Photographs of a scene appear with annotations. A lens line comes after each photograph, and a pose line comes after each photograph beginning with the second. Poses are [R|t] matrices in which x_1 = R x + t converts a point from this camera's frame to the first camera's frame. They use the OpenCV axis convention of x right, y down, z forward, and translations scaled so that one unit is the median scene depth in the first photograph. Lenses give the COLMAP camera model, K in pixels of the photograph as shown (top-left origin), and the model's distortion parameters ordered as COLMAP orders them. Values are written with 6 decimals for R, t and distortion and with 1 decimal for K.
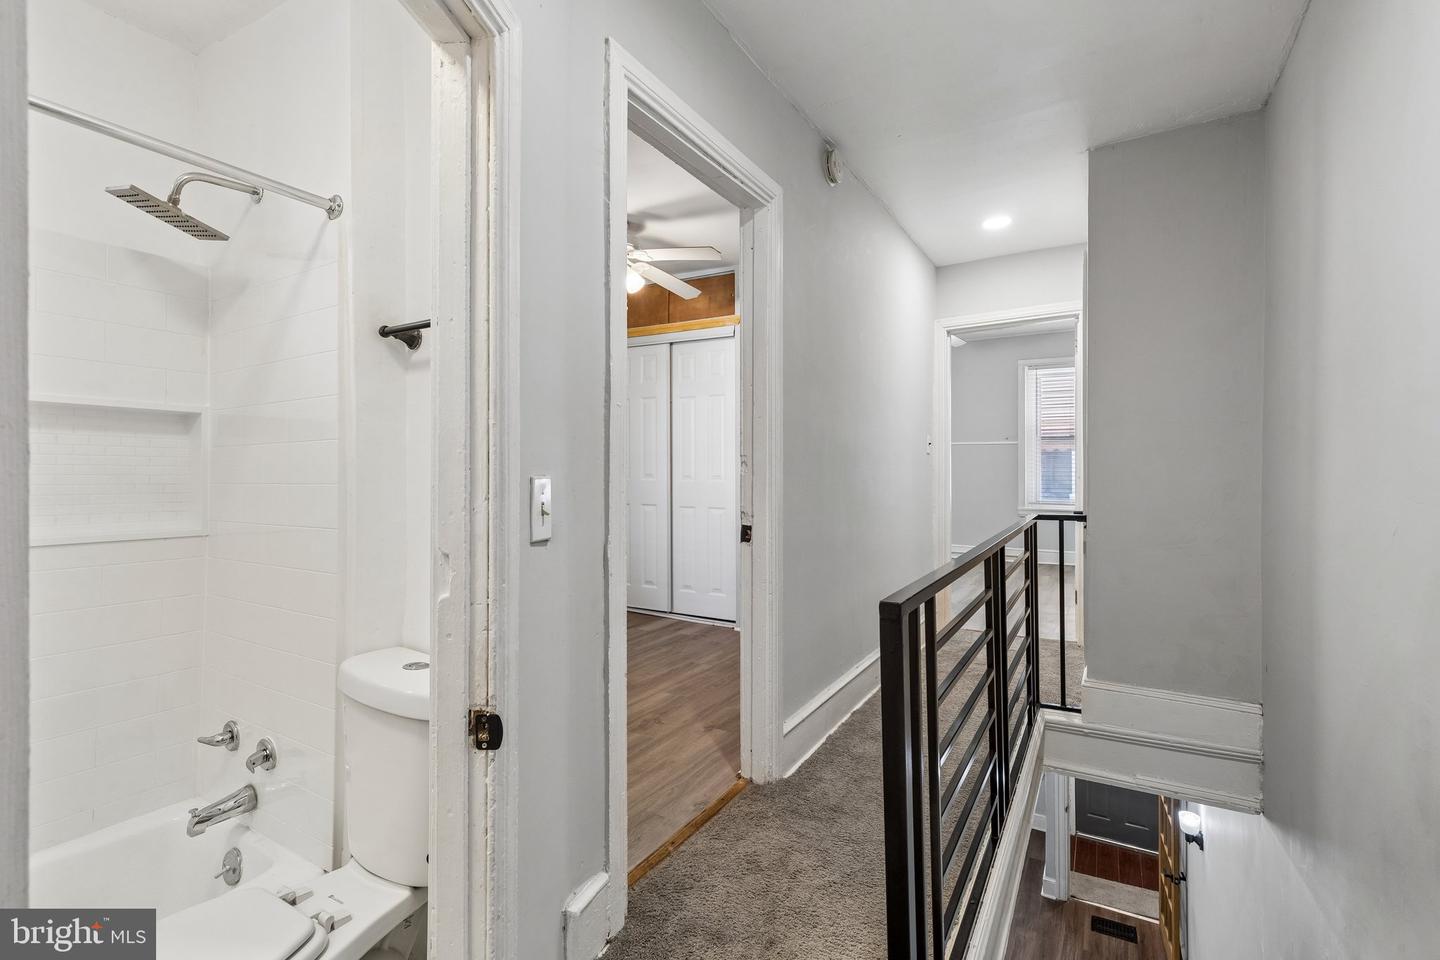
lens RADIAL K [[650.2, 0, 715.3], [0, 650.2, 474.0], [0, 0, 1]] dist [0.001312, -0.000065]
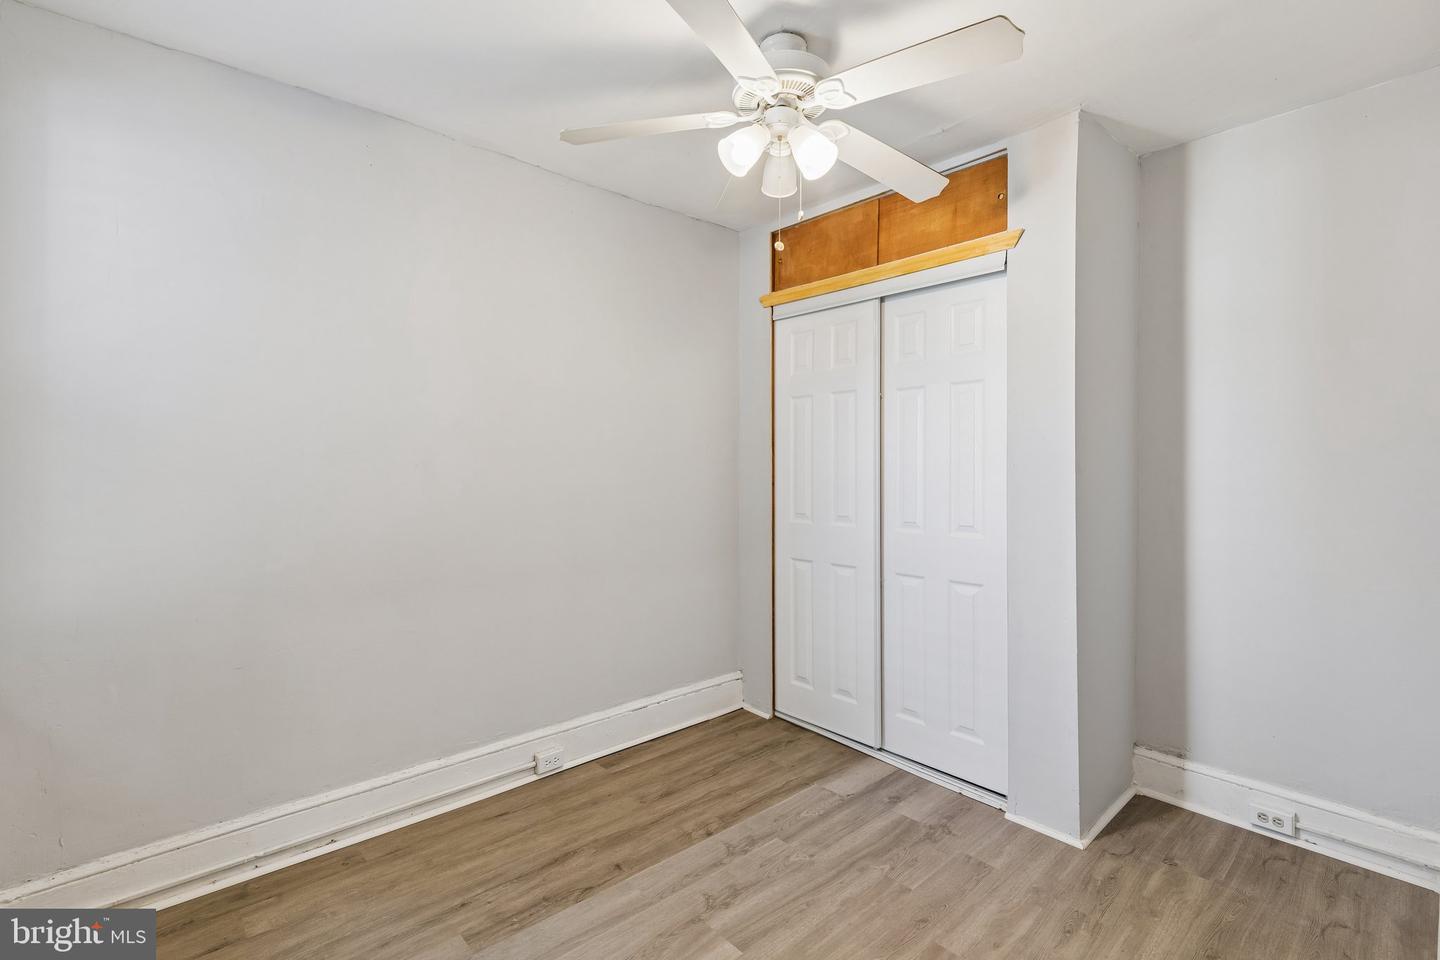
lens RADIAL K [[650.2, 0, 715.3], [0, 650.2, 474.0], [0, 0, 1]] dist [0.001312, -0.000065]
pose [[0.958494, 0.000468, -0.285113, -0.047119], [0.000376, 0.999996, 0.002907, -0.045800], [0.285114, -0.002894, 0.958489, 0.411114]]
